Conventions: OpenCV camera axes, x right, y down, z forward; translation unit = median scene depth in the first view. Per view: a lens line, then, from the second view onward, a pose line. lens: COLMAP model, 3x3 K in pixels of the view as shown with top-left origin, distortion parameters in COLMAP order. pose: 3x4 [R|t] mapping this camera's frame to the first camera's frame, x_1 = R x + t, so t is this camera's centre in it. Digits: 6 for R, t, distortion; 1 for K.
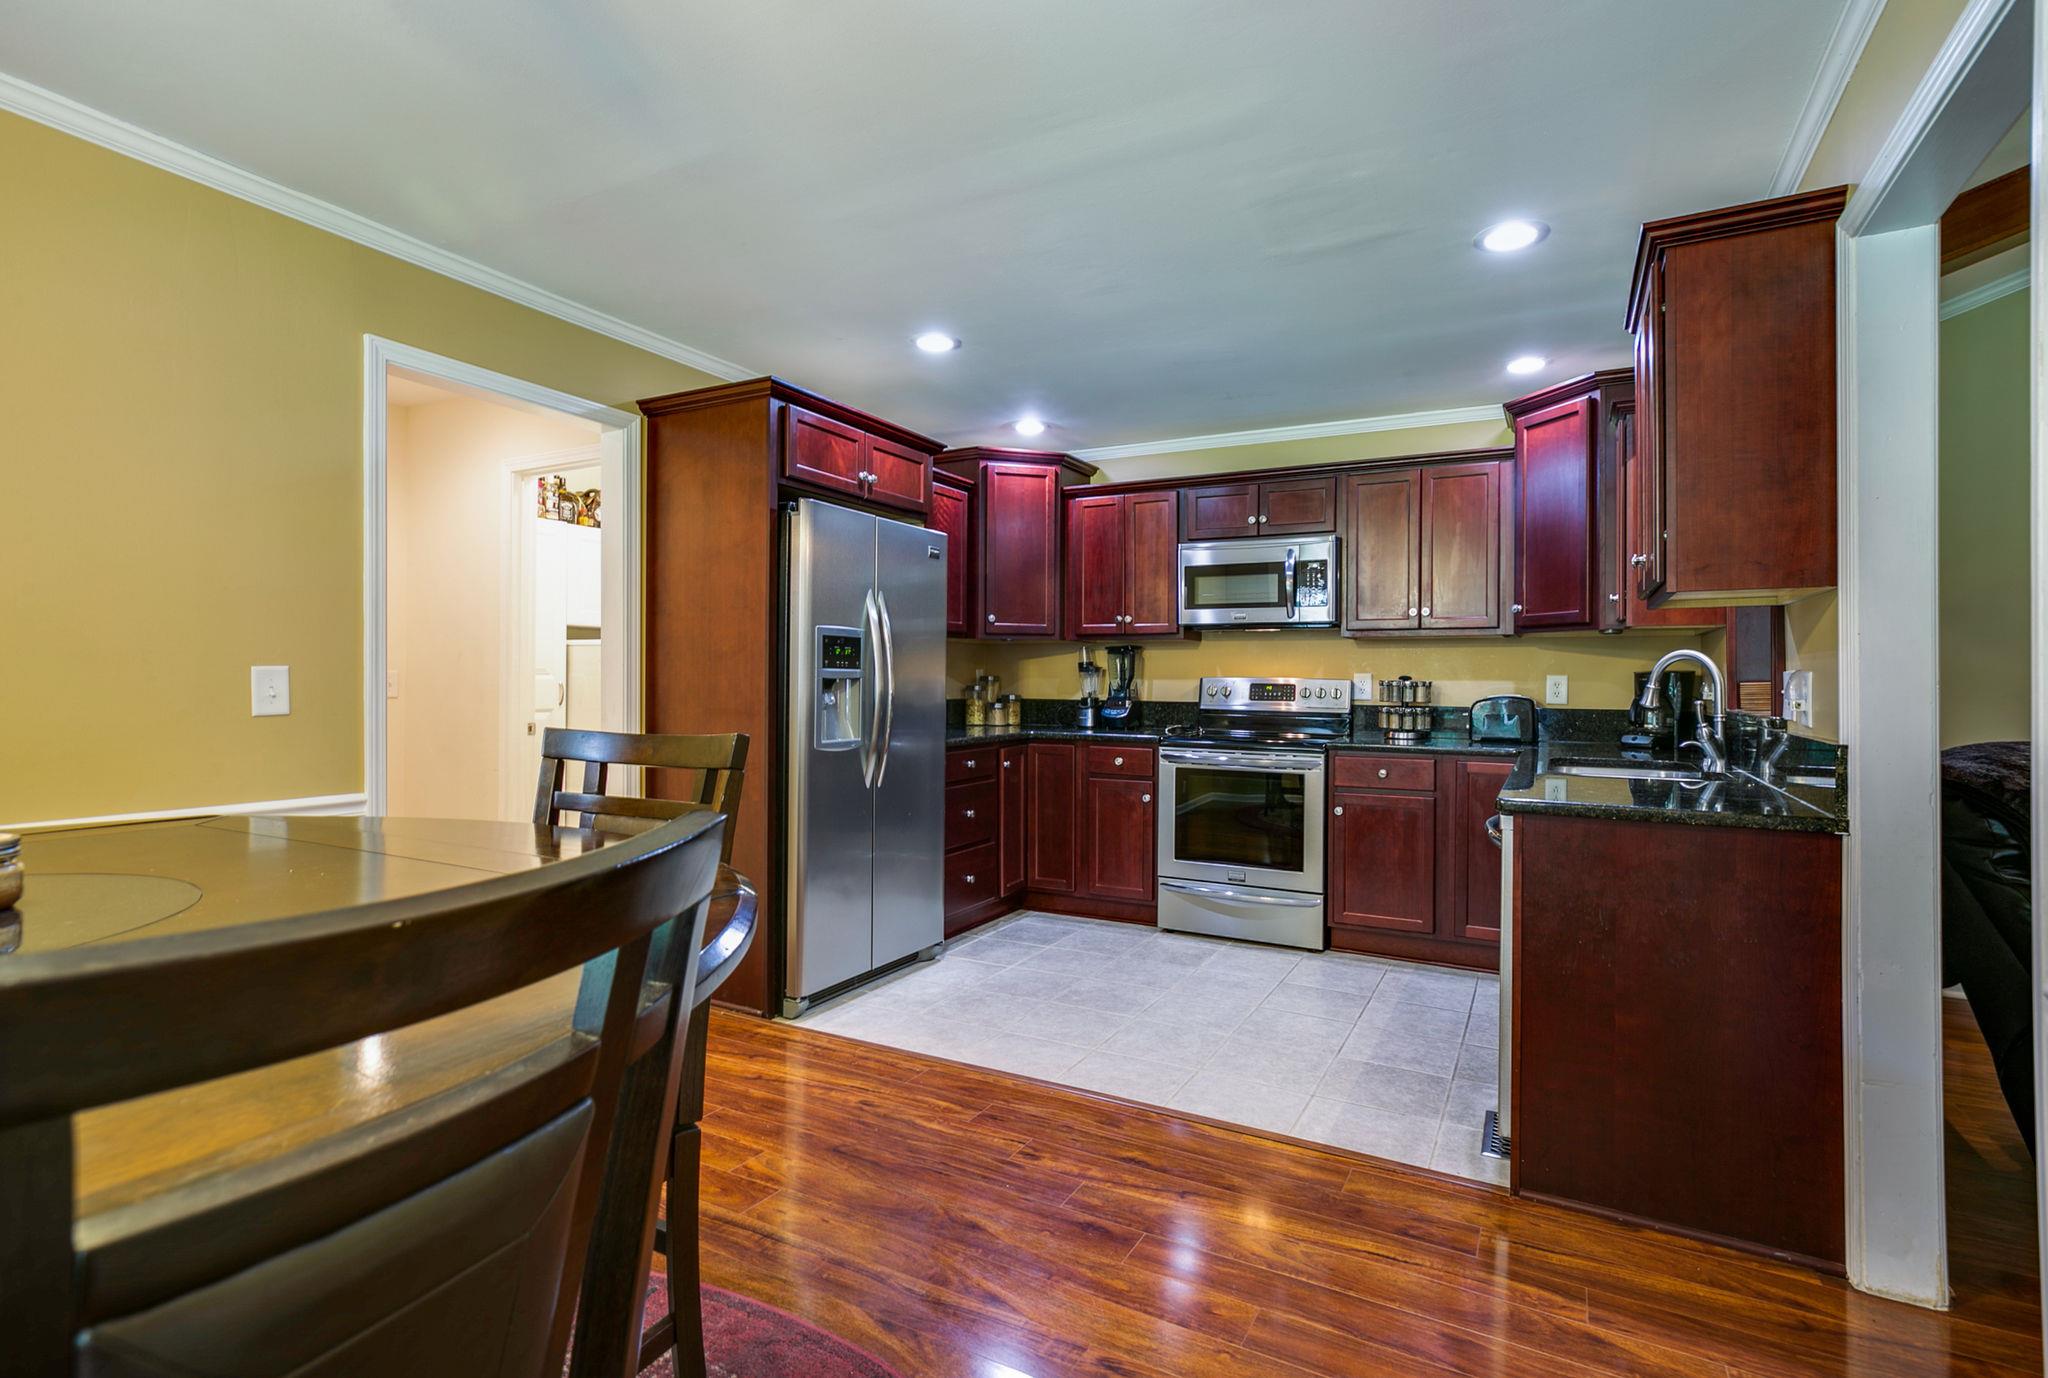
lens RADIAL K [[1004.6, 0, 1019.5], [0, 1004.6, 683.3], [0, 0, 1]] dist [-0.022667, 0.004350]
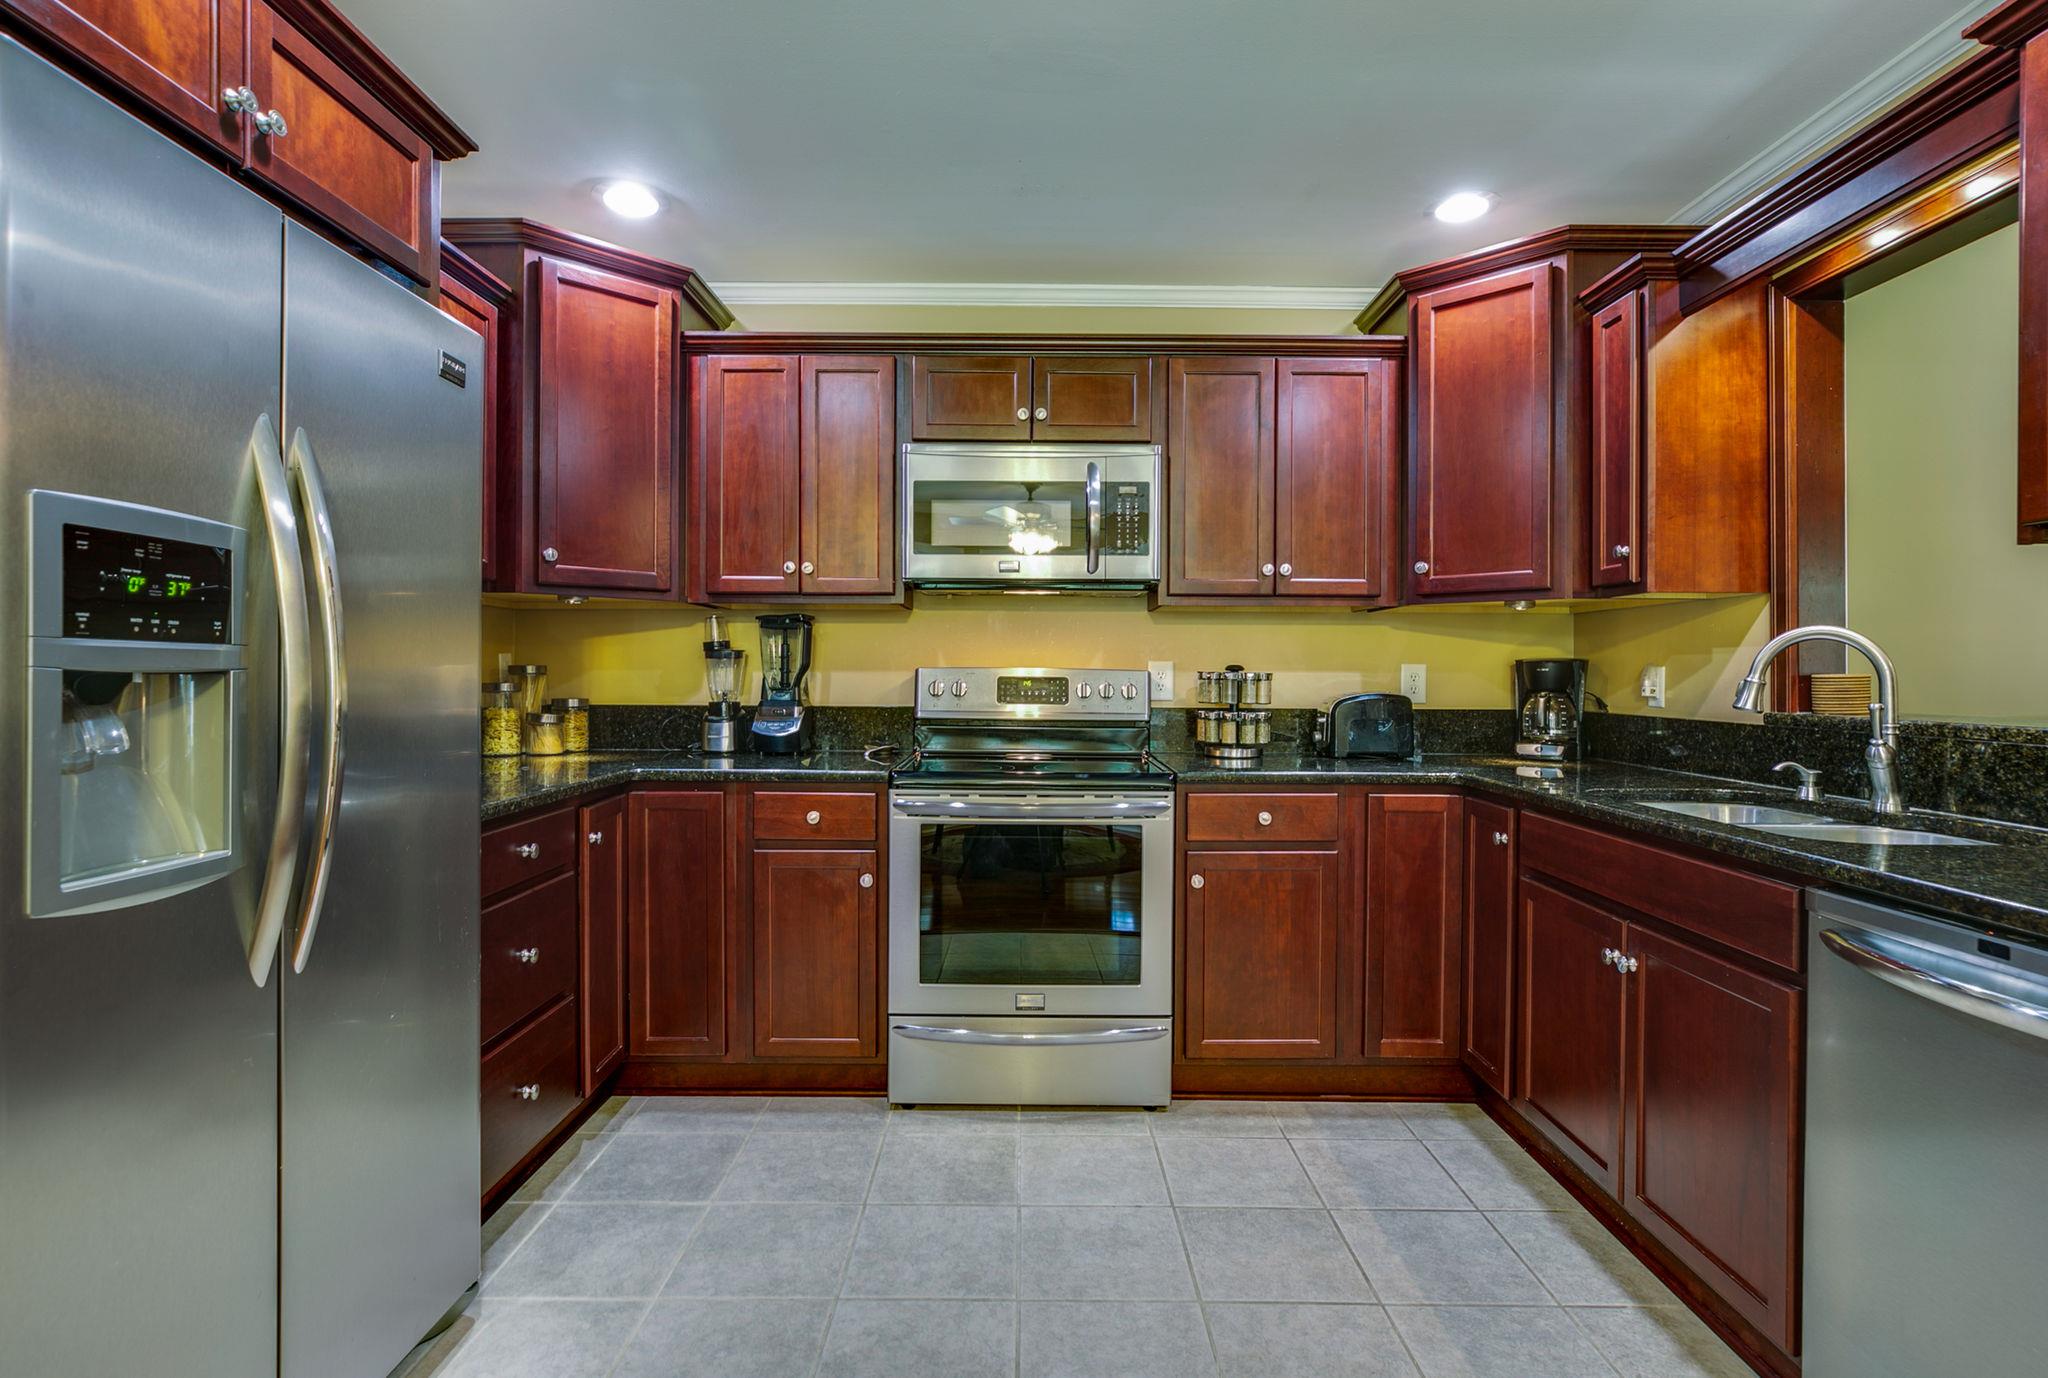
lens RADIAL K [[1004.6, 0, 1033.2], [0, 1004.6, 678.7], [0, 0, 1]] dist [-0.022667, 0.004350]
pose [[0.872683, -0.006191, 0.488248, -0.068983], [0.003522, 0.999973, 0.006385, -0.002991], [-0.488274, -0.003853, 0.872682, 0.466988]]
